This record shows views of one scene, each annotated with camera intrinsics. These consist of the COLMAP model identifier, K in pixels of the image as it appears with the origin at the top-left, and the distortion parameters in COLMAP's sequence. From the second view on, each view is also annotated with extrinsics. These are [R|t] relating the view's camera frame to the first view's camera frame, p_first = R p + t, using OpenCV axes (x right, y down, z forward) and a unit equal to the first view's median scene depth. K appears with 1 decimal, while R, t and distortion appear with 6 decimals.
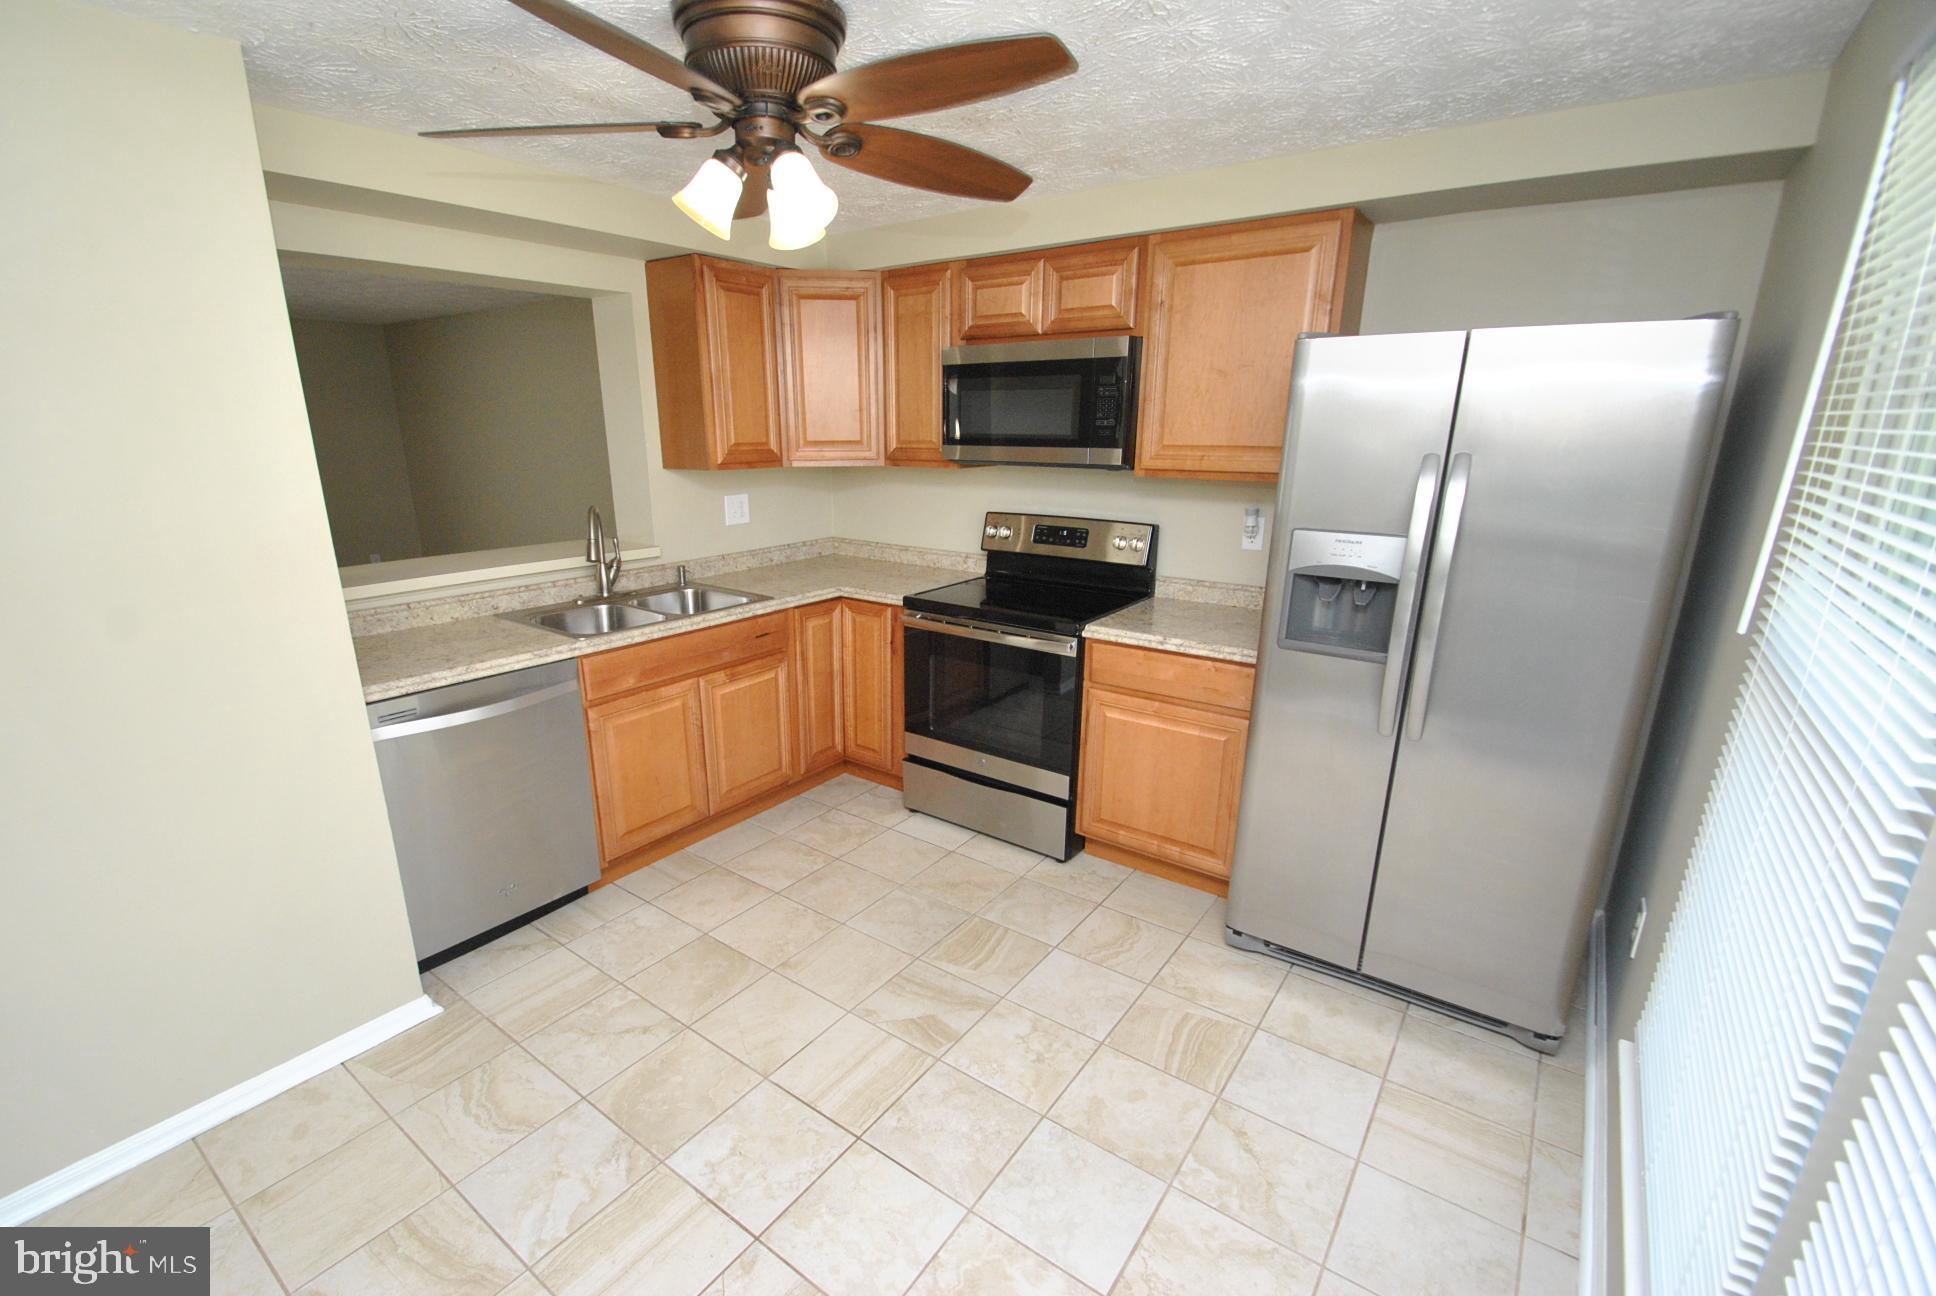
lens RADIAL K [[852.1, 0, 931.7], [0, 852.1, 681.6], [0, 0, 1]] dist [0.002701, 0.000093]
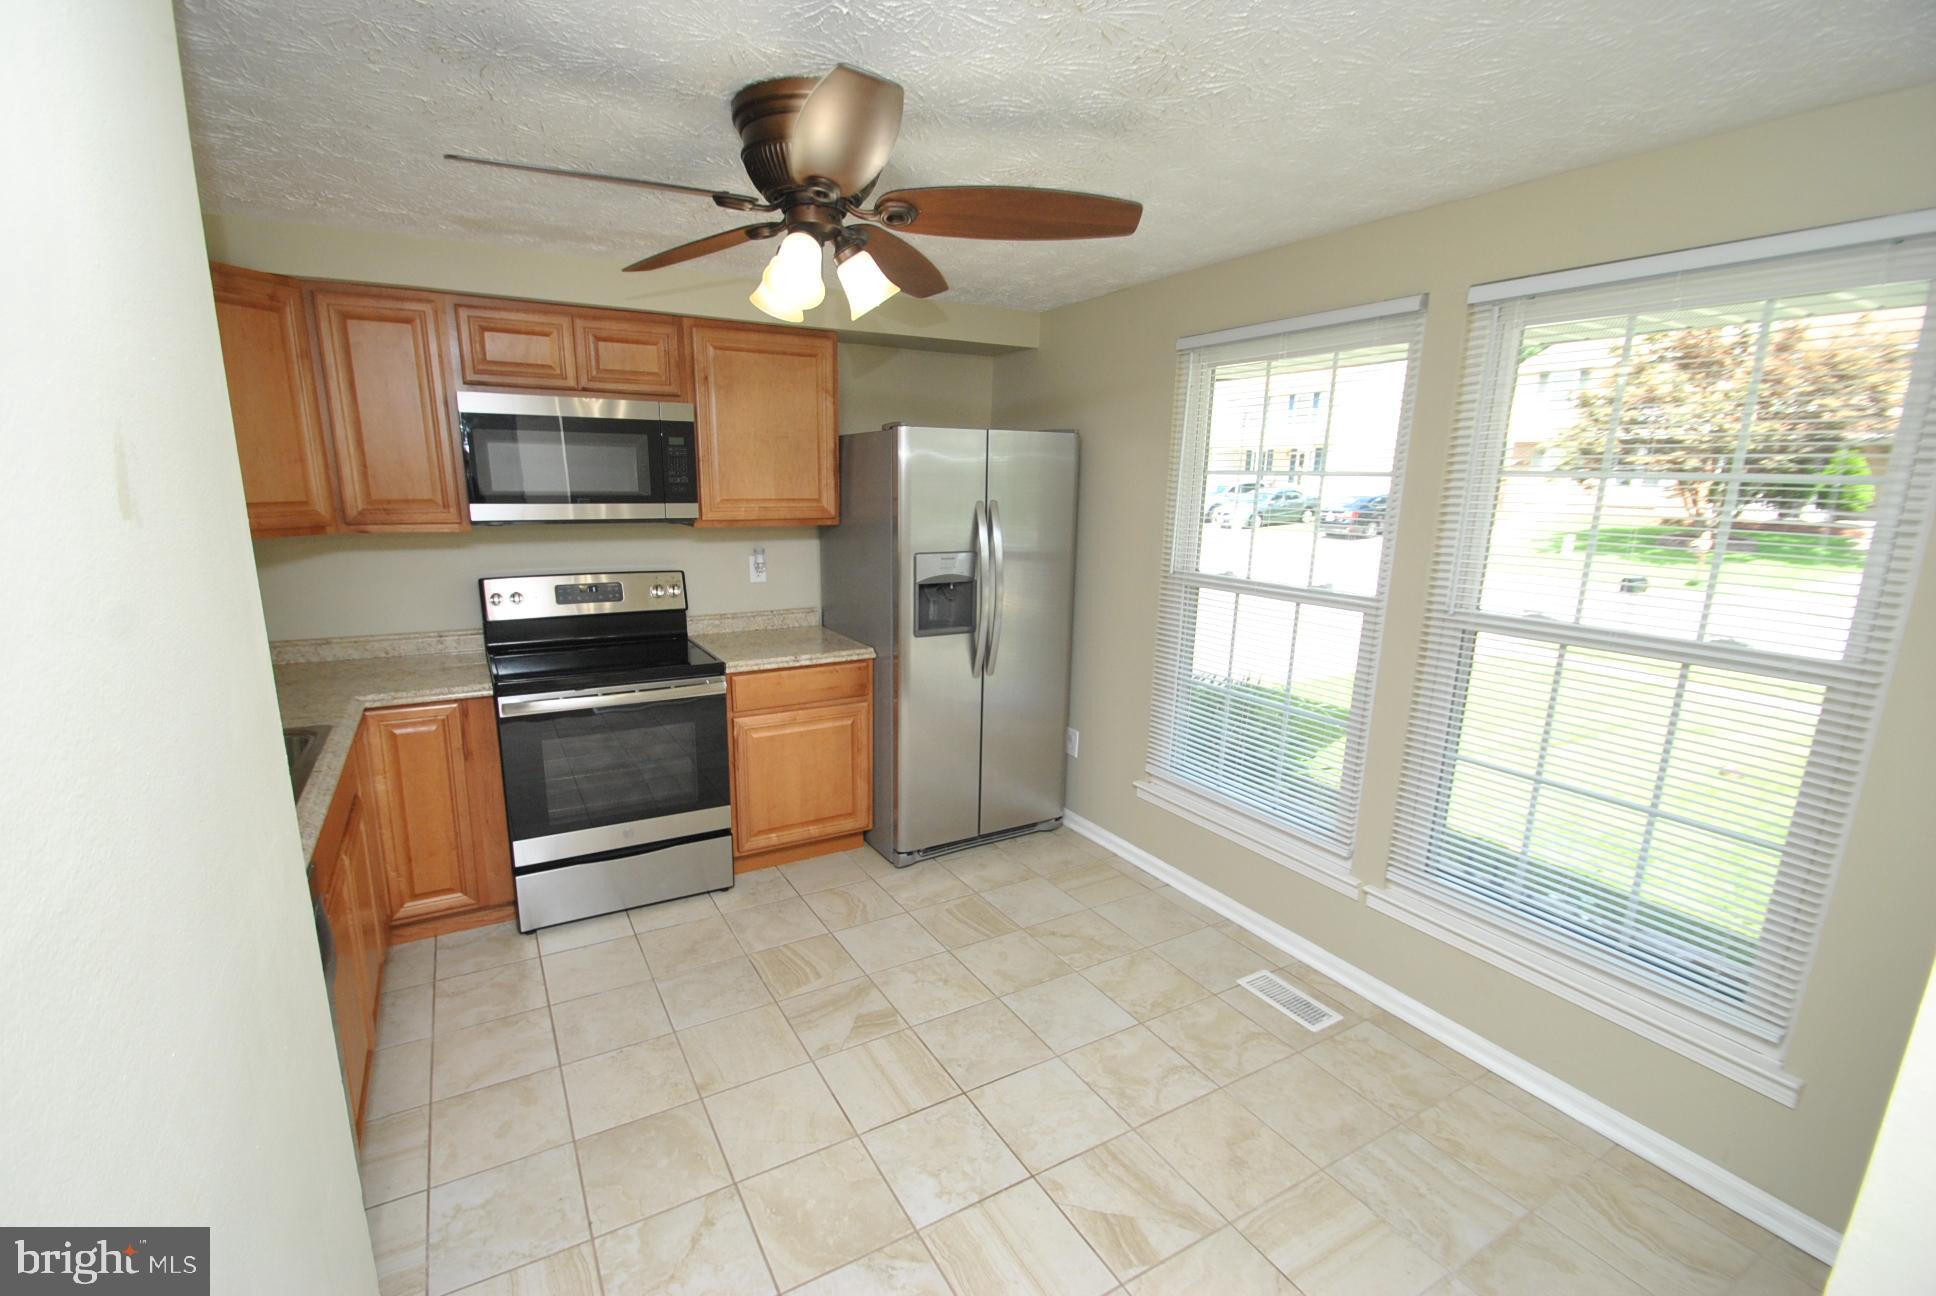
lens RADIAL K [[852.1, 0, 931.7], [0, 852.1, 681.6], [0, 0, 1]] dist [0.002701, 0.000093]
pose [[0.411749, -0.220833, 0.884135, -0.724042], [0.261619, 0.957999, 0.117444, -0.109745], [-0.872936, 0.182949, 0.452230, 0.290912]]
